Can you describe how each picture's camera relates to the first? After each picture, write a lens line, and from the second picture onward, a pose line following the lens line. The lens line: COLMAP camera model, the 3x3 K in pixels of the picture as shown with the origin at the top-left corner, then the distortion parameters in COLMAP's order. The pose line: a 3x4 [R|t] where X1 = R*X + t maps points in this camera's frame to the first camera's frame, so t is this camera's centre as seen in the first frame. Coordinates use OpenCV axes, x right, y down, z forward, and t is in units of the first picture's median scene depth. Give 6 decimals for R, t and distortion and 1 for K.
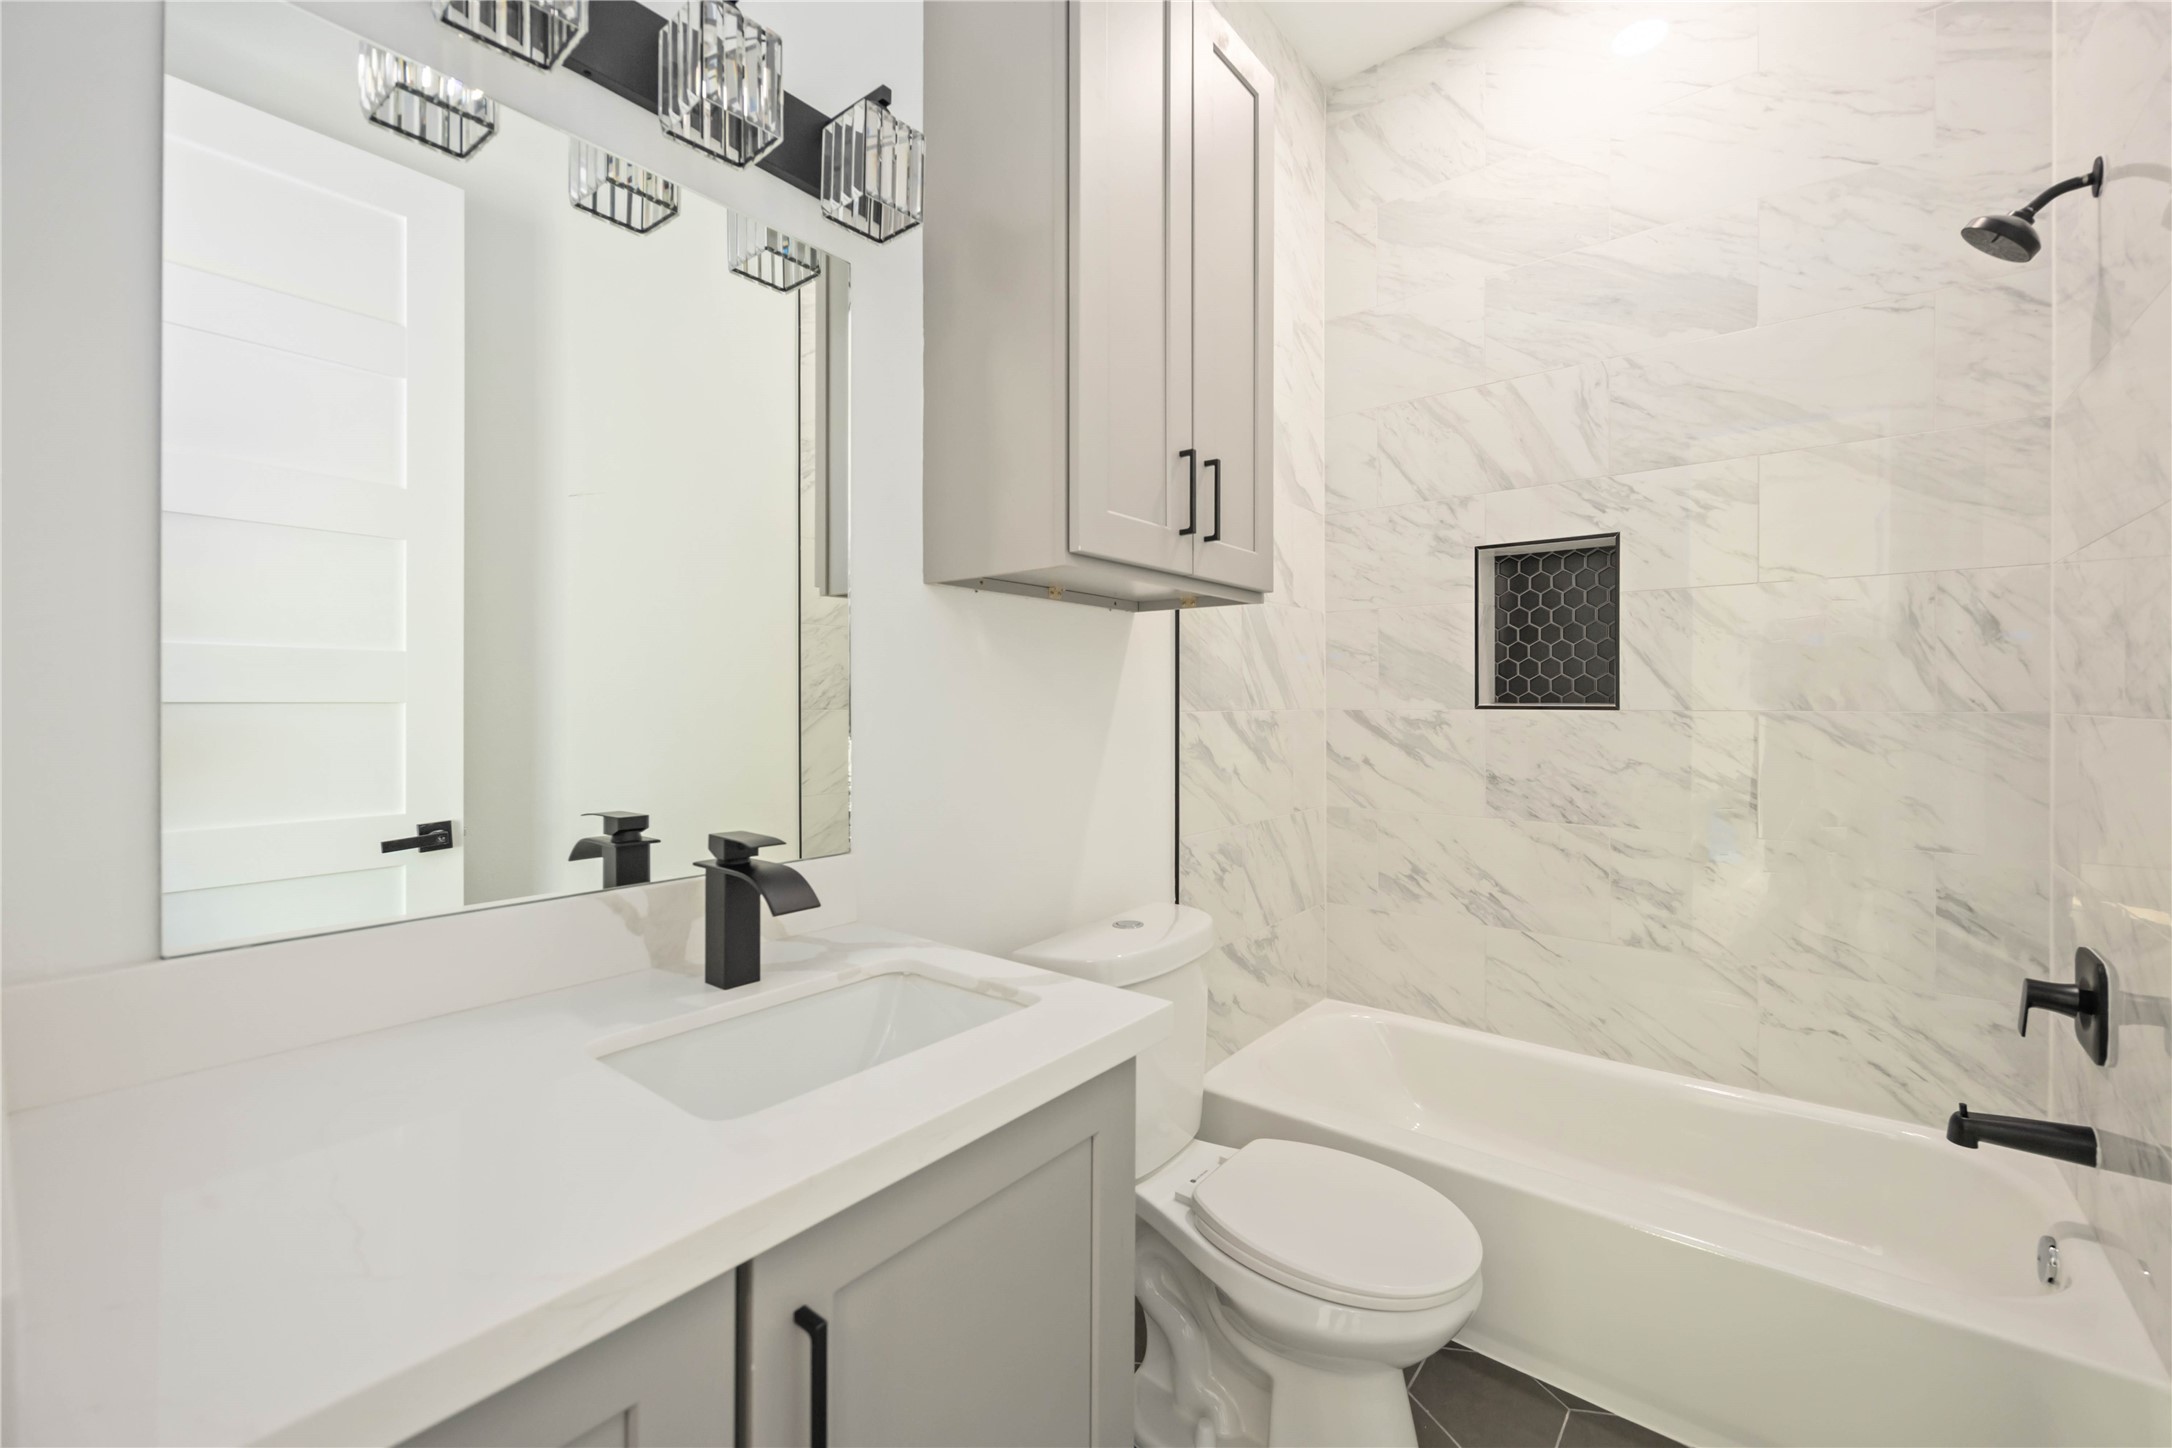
lens RADIAL K [[871.8, 0, 1087.7], [0, 871.8, 714.7], [0, 0, 1]] dist [-0.003822, -0.000366]
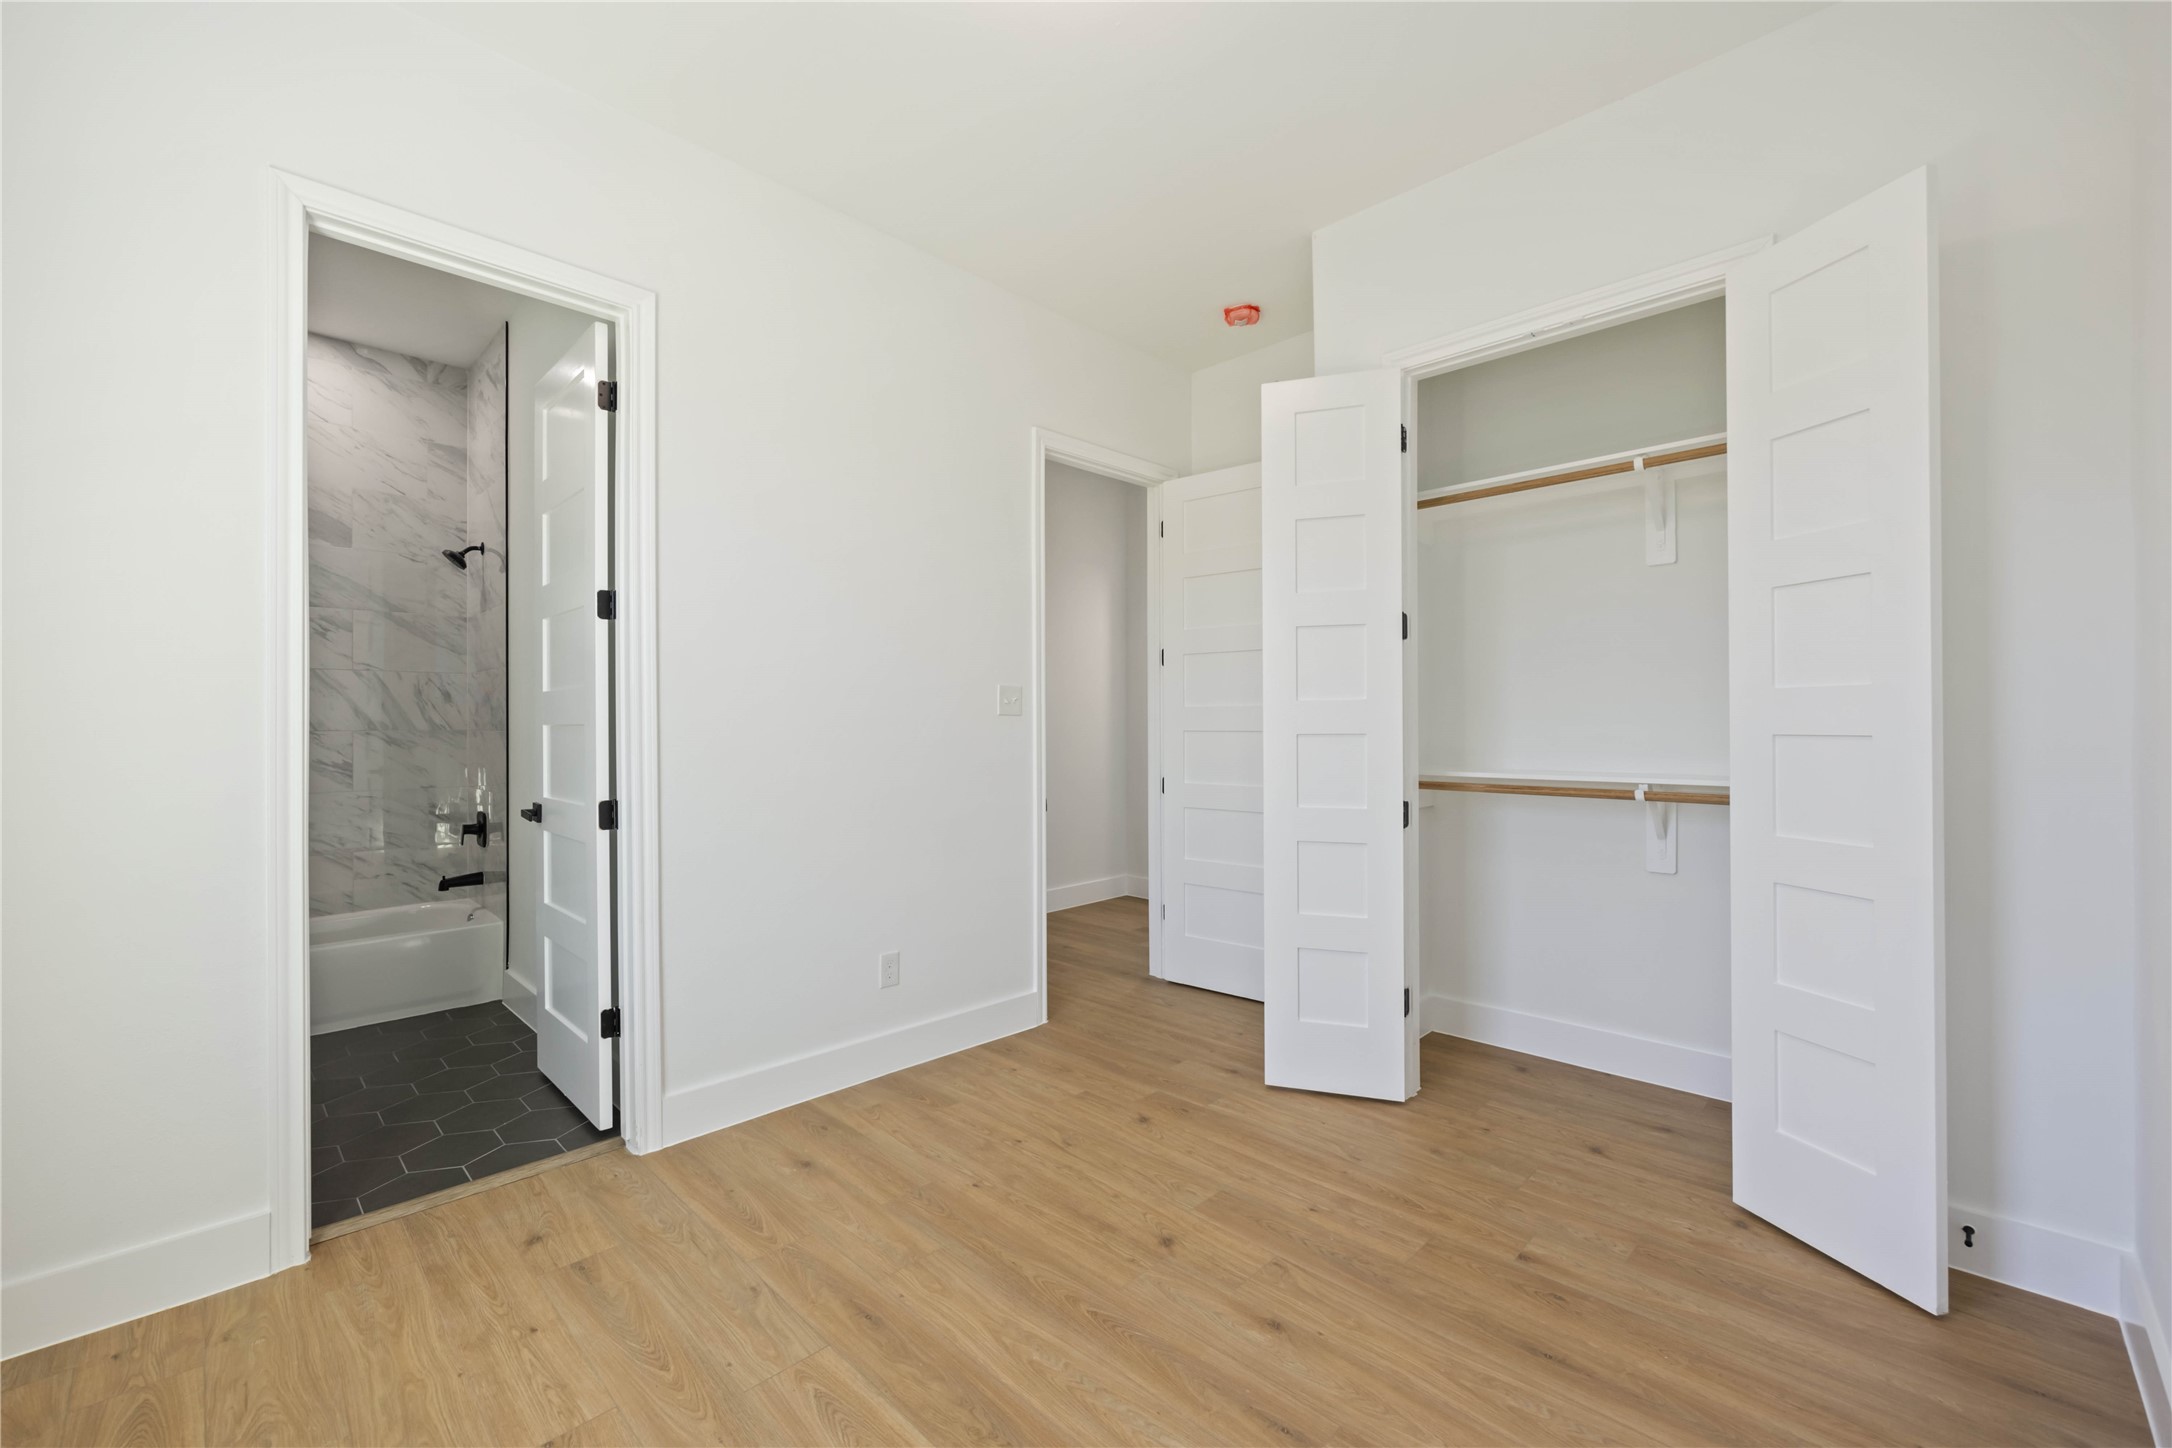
lens RADIAL K [[871.8, 0, 1087.7], [0, 871.8, 714.7], [0, 0, 1]] dist [-0.003822, -0.000366]
pose [[0.082593, 0.006042, 0.996565, -1.372764], [0.008365, 0.999942, -0.006755, -0.015594], [-0.996548, 0.008895, 0.082537, -1.102512]]
